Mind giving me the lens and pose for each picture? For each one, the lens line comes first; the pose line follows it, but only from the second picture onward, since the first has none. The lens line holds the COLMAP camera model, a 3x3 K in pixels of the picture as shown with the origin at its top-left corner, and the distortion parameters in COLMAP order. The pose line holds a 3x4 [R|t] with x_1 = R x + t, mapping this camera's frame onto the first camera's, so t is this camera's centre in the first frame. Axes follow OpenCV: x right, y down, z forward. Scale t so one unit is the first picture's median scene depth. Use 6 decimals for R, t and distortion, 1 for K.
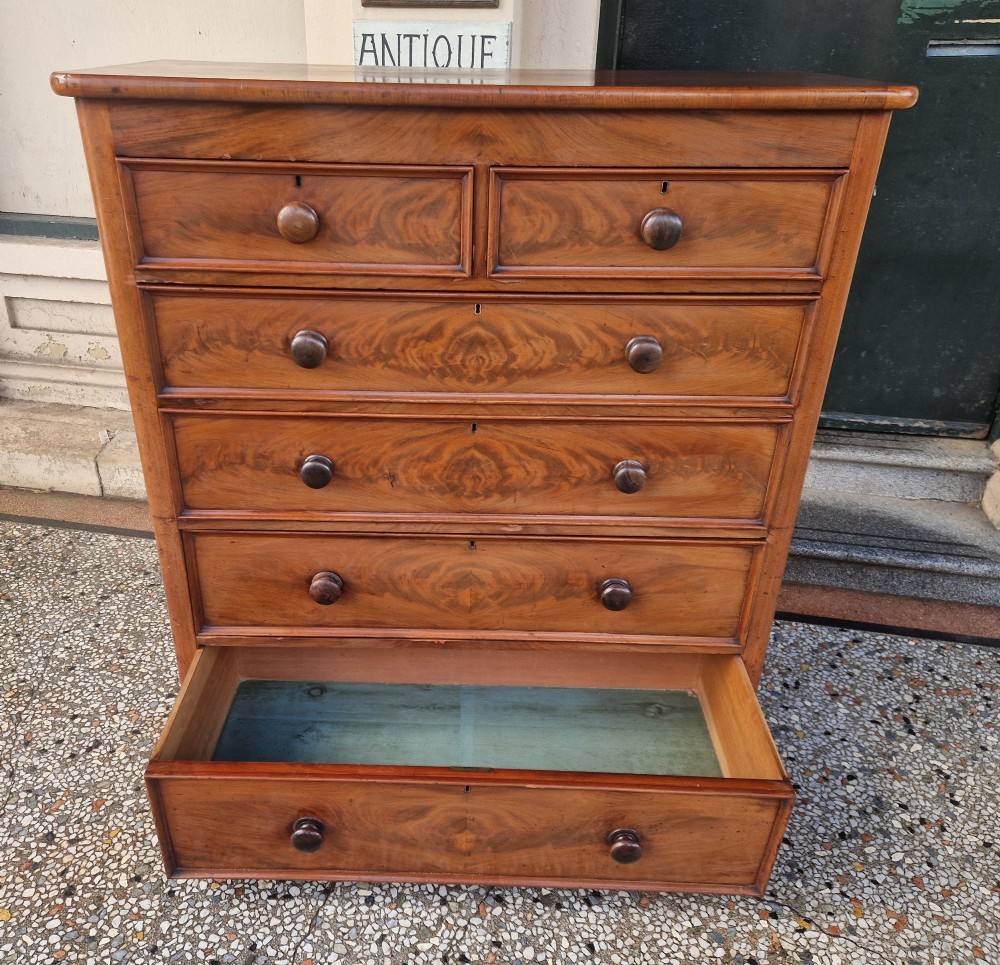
lens RADIAL K [[888.5, 0, 455.0], [0, 888.5, 505.7], [0, 0, 1]] dist [0.067076, -0.046594]
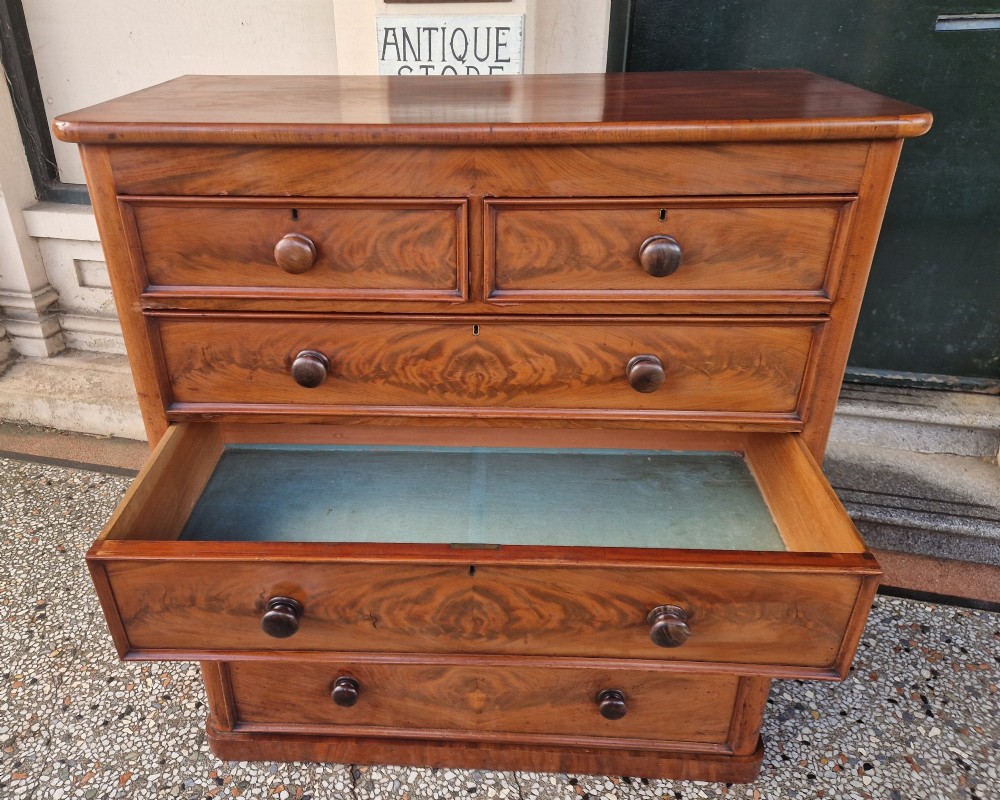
lens RADIAL K [[787.3, 0, 449.5], [0, 787.3, 378.5], [0, 0, 1]] dist [0.064513, -0.051964]
pose [[0.997973, -0.002429, -0.063591, 0.037806], [0.001533, 0.999899, -0.014143, -0.112082], [0.063619, 0.014017, 0.997876, 0.085638]]
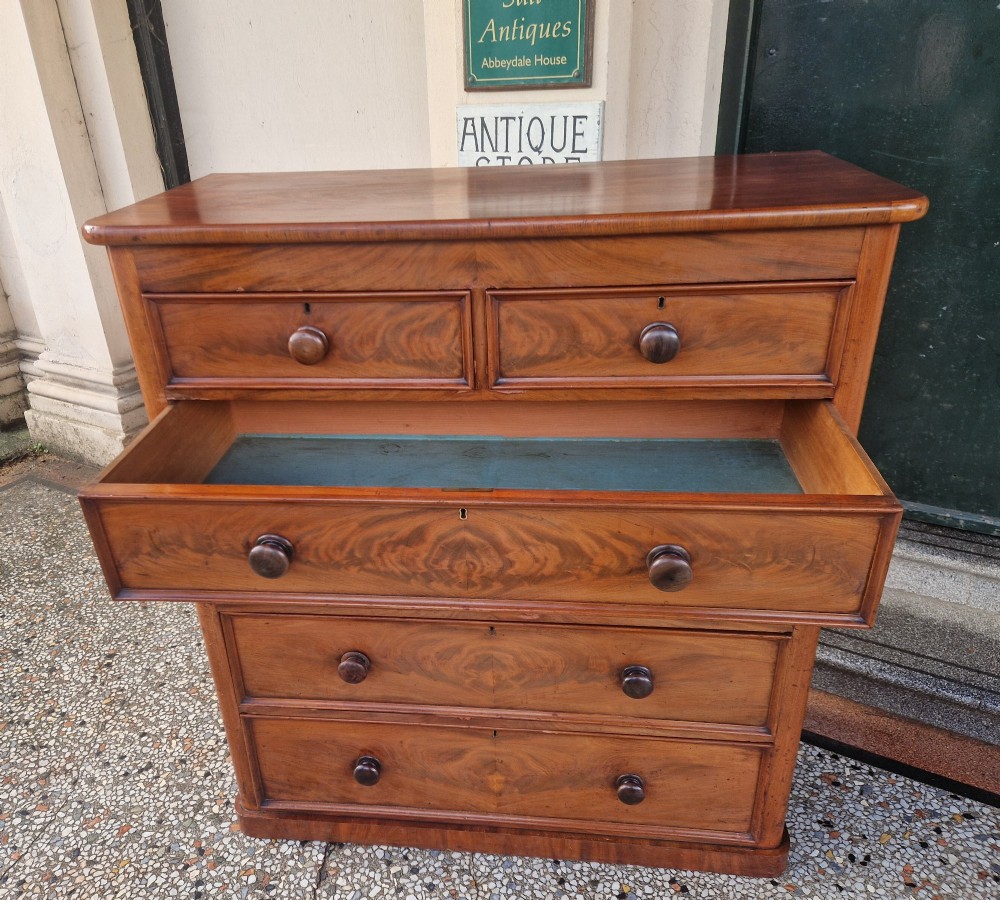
lens RADIAL K [[819.9, 0, 448.3], [0, 819.9, 465.9], [0, 0, 1]] dist [0.071317, -0.058281]
pose [[0.941229, 0.093589, -0.324545, 0.260845], [-0.097742, 0.995206, 0.003522, -0.151720], [0.323319, 0.028407, 0.945864, 0.131144]]
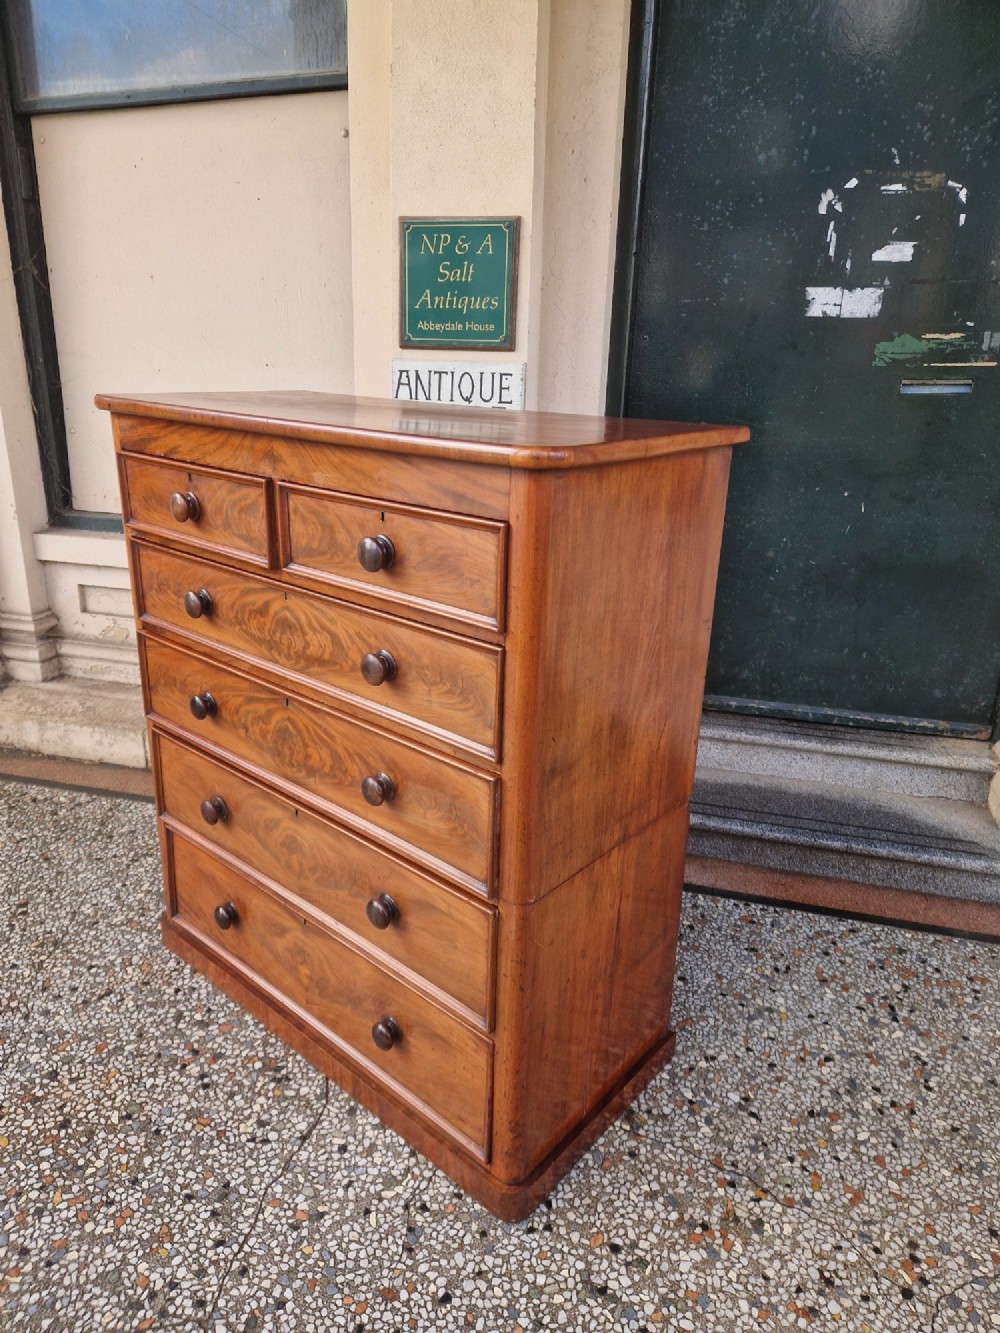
lens RADIAL K [[924.4, 0, 486.8], [0, 924.4, 663.6], [0, 0, 1]] dist [0.072984, -0.057916]
pose [[0.998197, 0.027186, -0.053513, 0.098518], [-0.035375, 0.986709, -0.158600, 0.042464], [0.048490, 0.160207, 0.985892, -0.136122]]
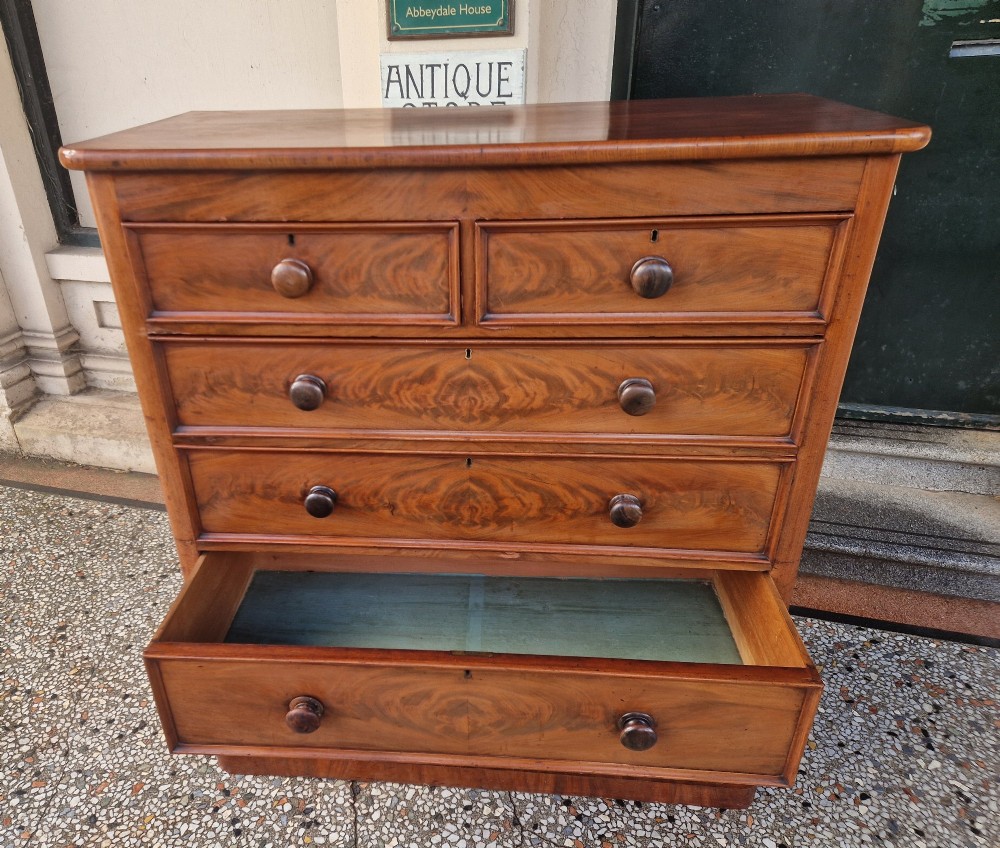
lens RADIAL K [[773.1, 0, 423.8], [0, 773.1, 441.8], [0, 0, 1]] dist [0.071526, -0.054065]
pose [[0.993594, 0.003068, -0.112969, 0.054573], [-0.002637, 0.999989, 0.003964, -0.089999], [0.112980, -0.003641, 0.993591, 0.083629]]
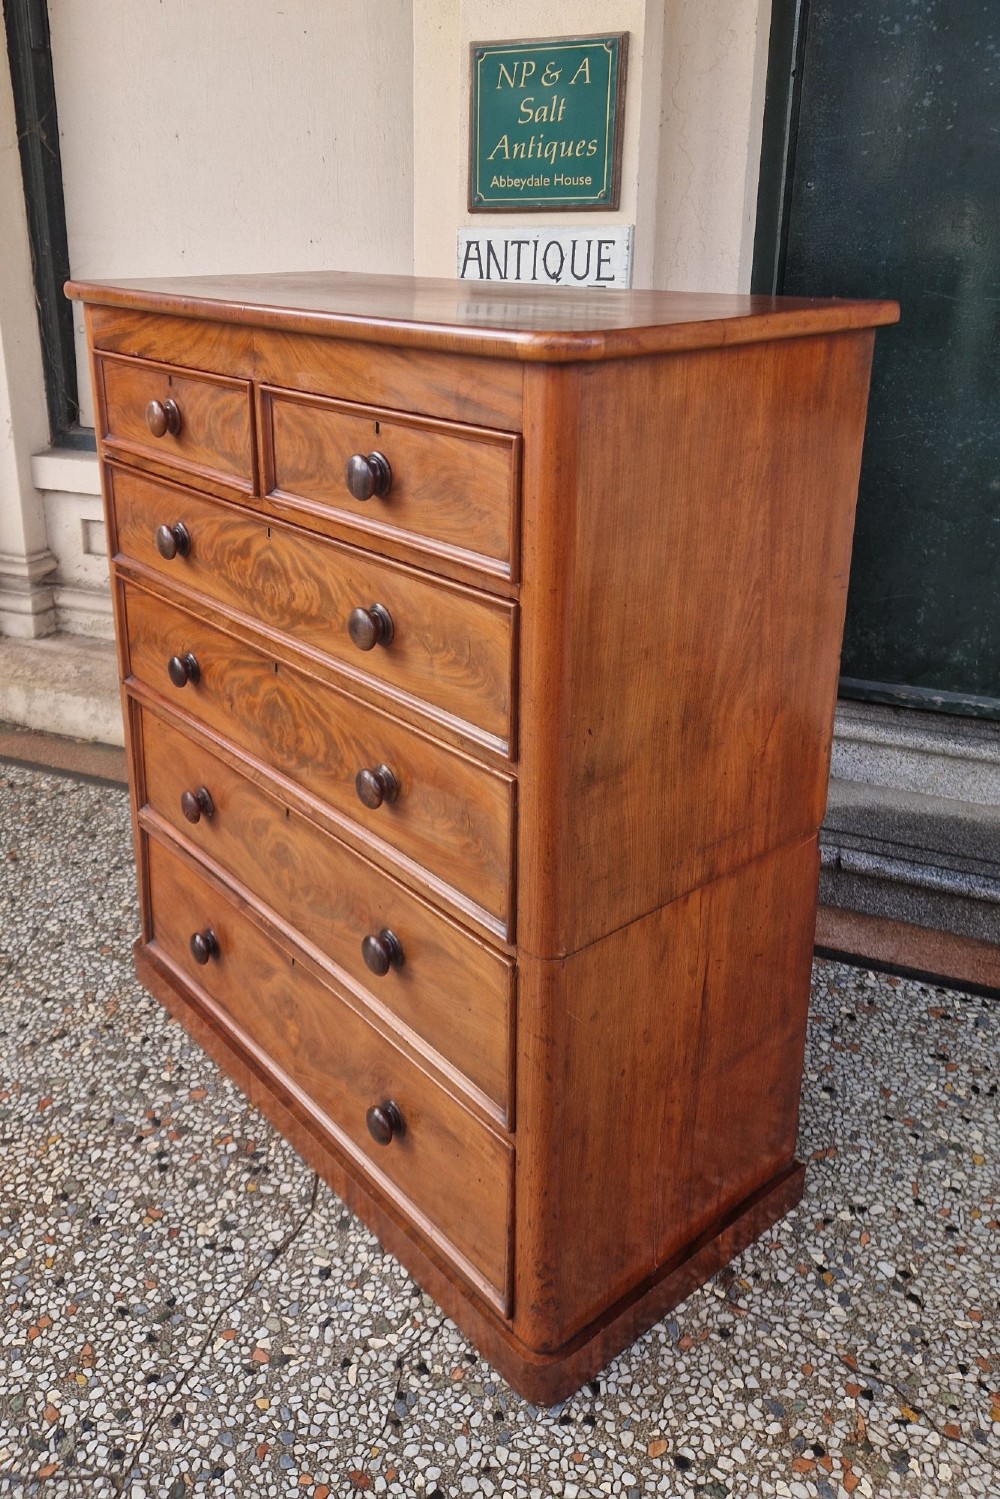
lens RADIAL K [[1234.0, 0, 424.9], [0, 1234.0, 587.5], [0, 0, 1]] dist [0.079992, -0.068221]
pose [[0.971133, 0.047351, -0.233792, 0.184026], [-0.091852, 0.978756, -0.183303, 0.041782], [0.220146, 0.199486, 0.954851, -0.119585]]
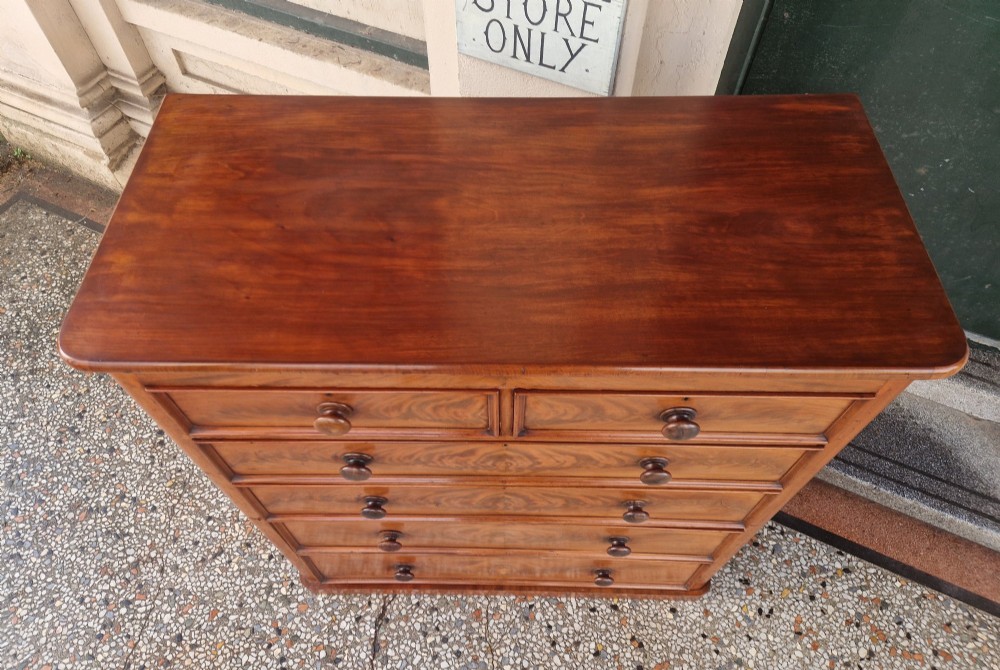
lens RADIAL K [[679.7, 0, 495.3], [0, 679.7, 331.5], [0, 0, 1]] dist [0.053789, -0.036708]
pose [[0.968875, 0.191223, -0.157211, 0.116174], [-0.092118, 0.867956, 0.488023, -0.596657], [0.229774, -0.458351, 0.858556, 0.350611]]
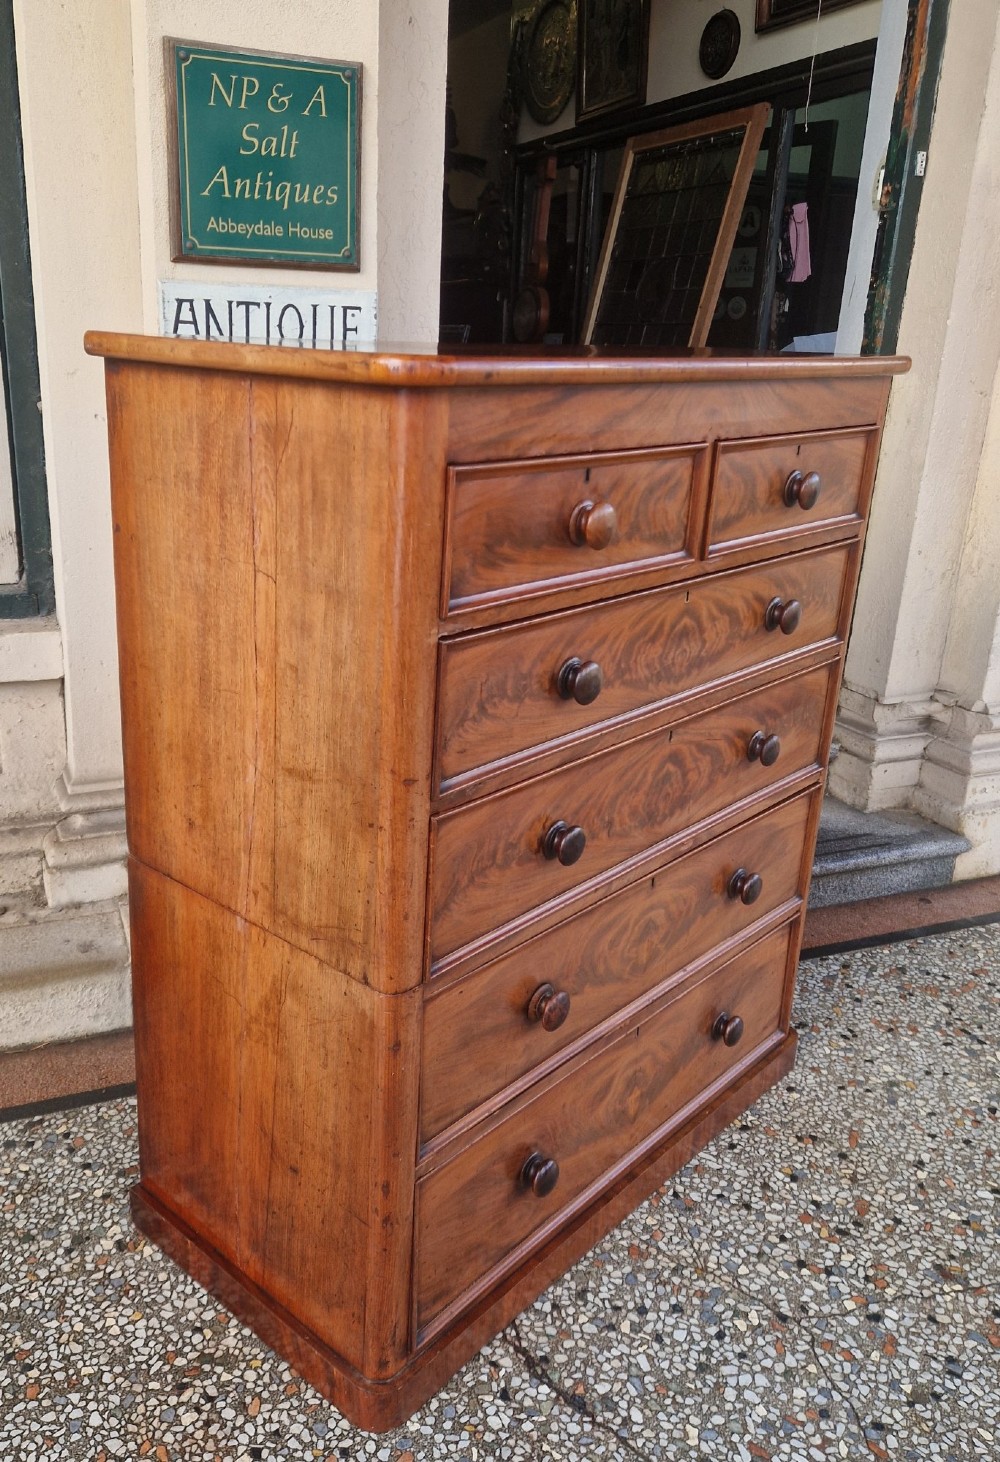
lens RADIAL K [[1198.3, 0, 431.0], [0, 1198.3, 723.4], [0, 0, 1]] dist [0.074712, -0.059734]
pose [[0.822420, -0.162714, 0.545114, -0.586382], [0.245998, 0.965721, -0.082876, -0.094980], [-0.512943, 0.202256, 0.834255, 0.218075]]
